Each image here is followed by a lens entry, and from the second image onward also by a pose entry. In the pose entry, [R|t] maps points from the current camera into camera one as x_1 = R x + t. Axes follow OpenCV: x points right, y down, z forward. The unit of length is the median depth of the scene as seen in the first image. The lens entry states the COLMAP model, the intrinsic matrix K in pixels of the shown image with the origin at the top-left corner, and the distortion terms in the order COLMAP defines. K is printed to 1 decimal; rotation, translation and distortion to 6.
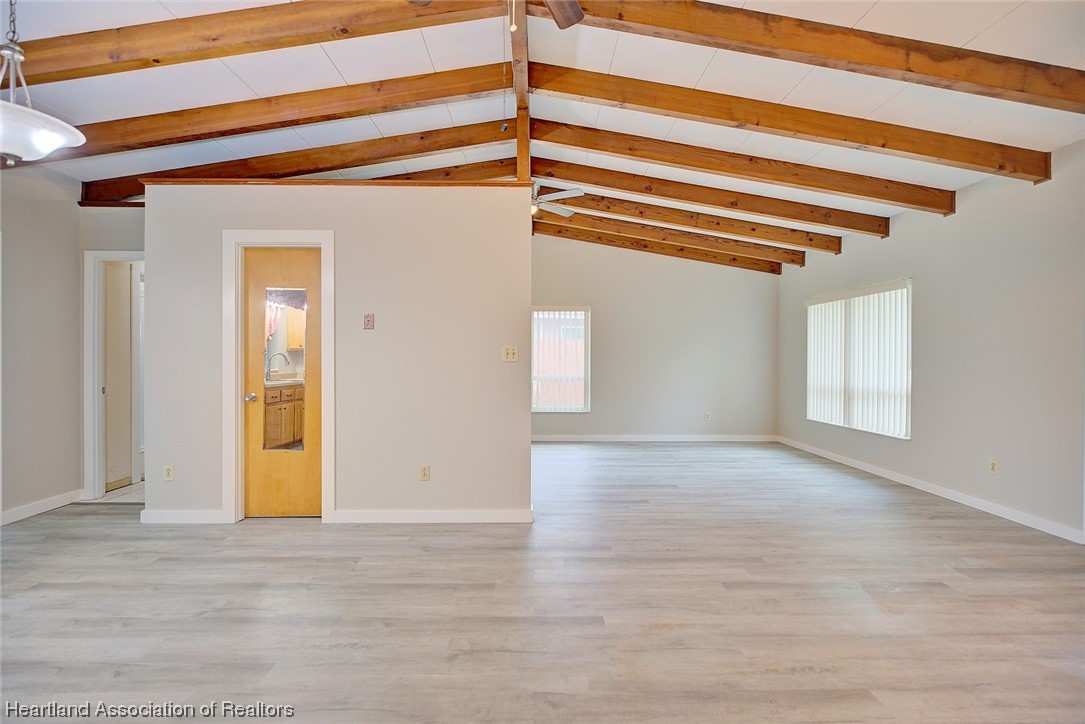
lens RADIAL K [[502.9, 0, 544.3], [0, 502.9, 363.0], [0, 0, 1]] dist [-0.002909, -0.000251]
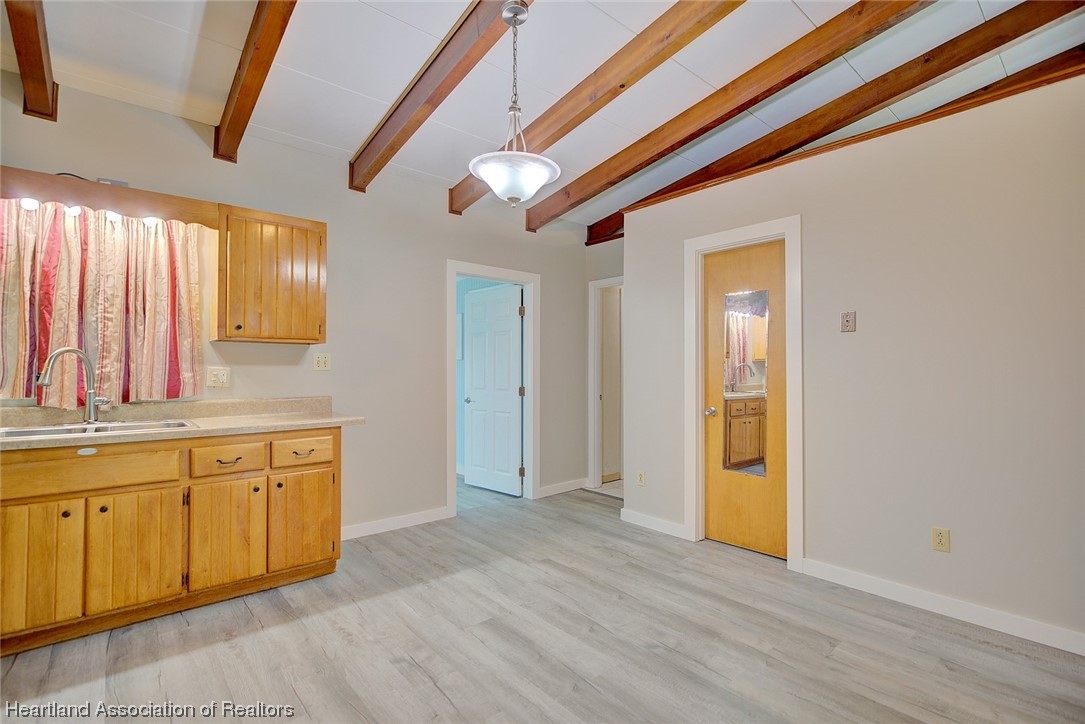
lens RADIAL K [[502.9, 0, 544.3], [0, 502.9, 363.0], [0, 0, 1]] dist [-0.002909, -0.000251]
pose [[0.642442, -0.012102, -0.766239, -0.063899], [-0.003793, 0.999813, -0.018971, -0.003899], [0.766325, 0.015094, 0.642276, 0.162889]]
